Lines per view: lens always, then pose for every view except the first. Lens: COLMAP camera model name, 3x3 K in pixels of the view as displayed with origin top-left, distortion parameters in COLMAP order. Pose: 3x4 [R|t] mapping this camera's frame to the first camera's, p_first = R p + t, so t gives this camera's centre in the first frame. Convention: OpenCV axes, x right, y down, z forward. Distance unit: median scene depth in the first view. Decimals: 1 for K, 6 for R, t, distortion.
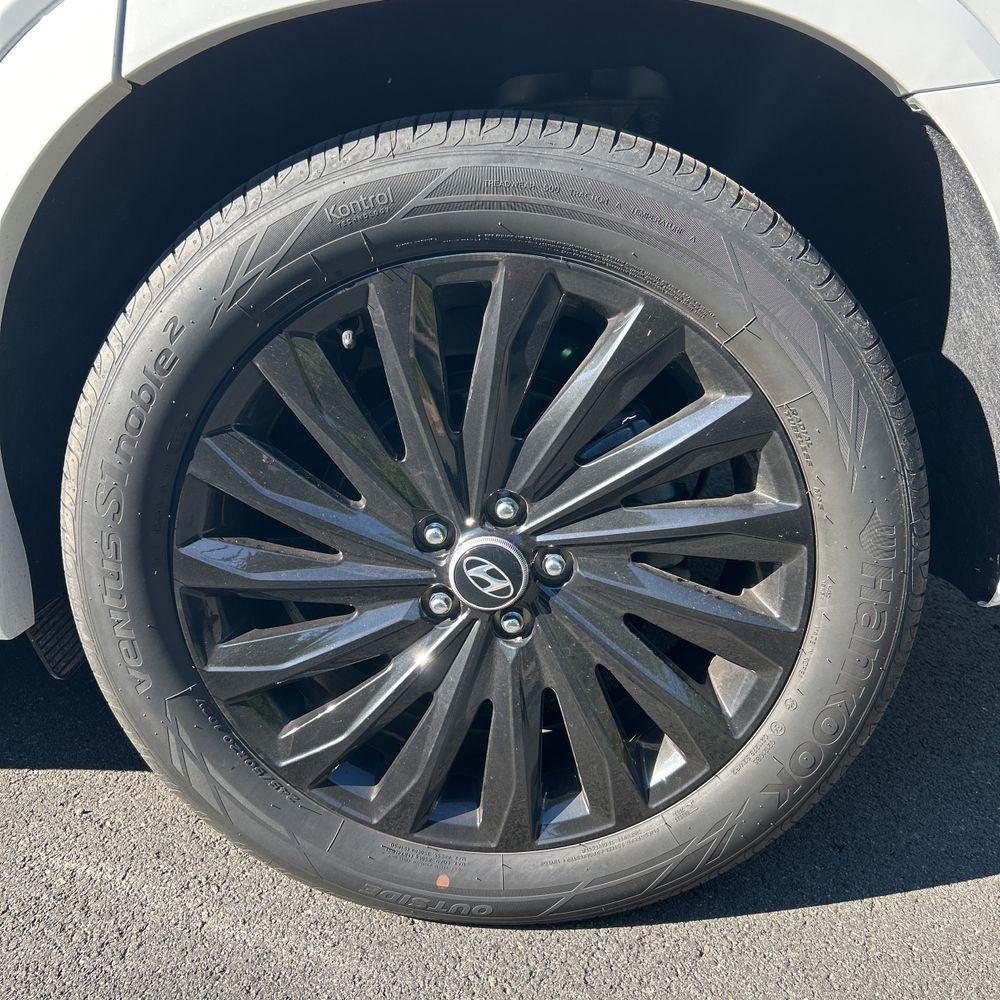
lens RADIAL K [[1019.1, 0, 480.1], [0, 1019.1, 489.0], [0, 0, 1]] dist [0.016982, 0.000000]
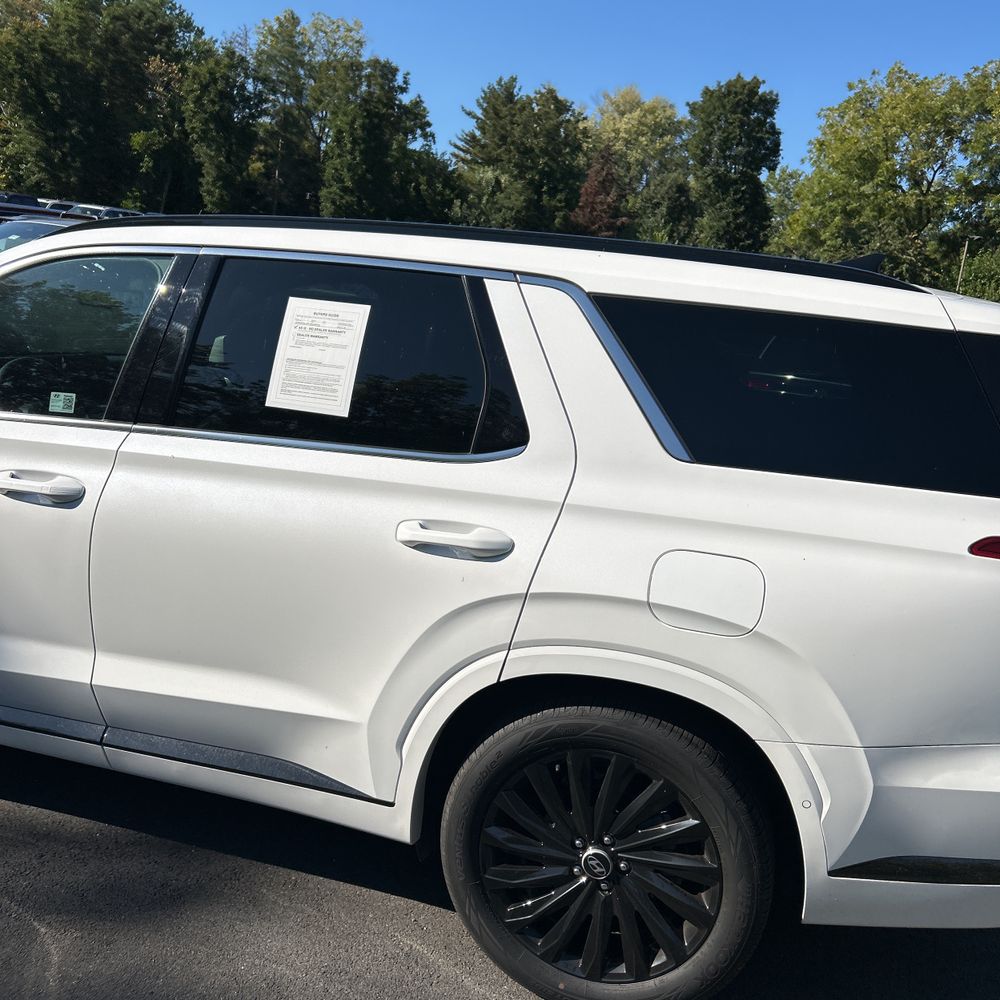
lens RADIAL K [[1019.1, 0, 480.8], [0, 1019.1, 510.4], [0, 0, 1]] dist [0.016982, 0.000000]
pose [[0.959663, 0.142515, -0.242355, 0.223120], [-0.175755, 0.976910, -0.121481, -0.421912], [0.219447, 0.159176, 0.962552, -1.679862]]
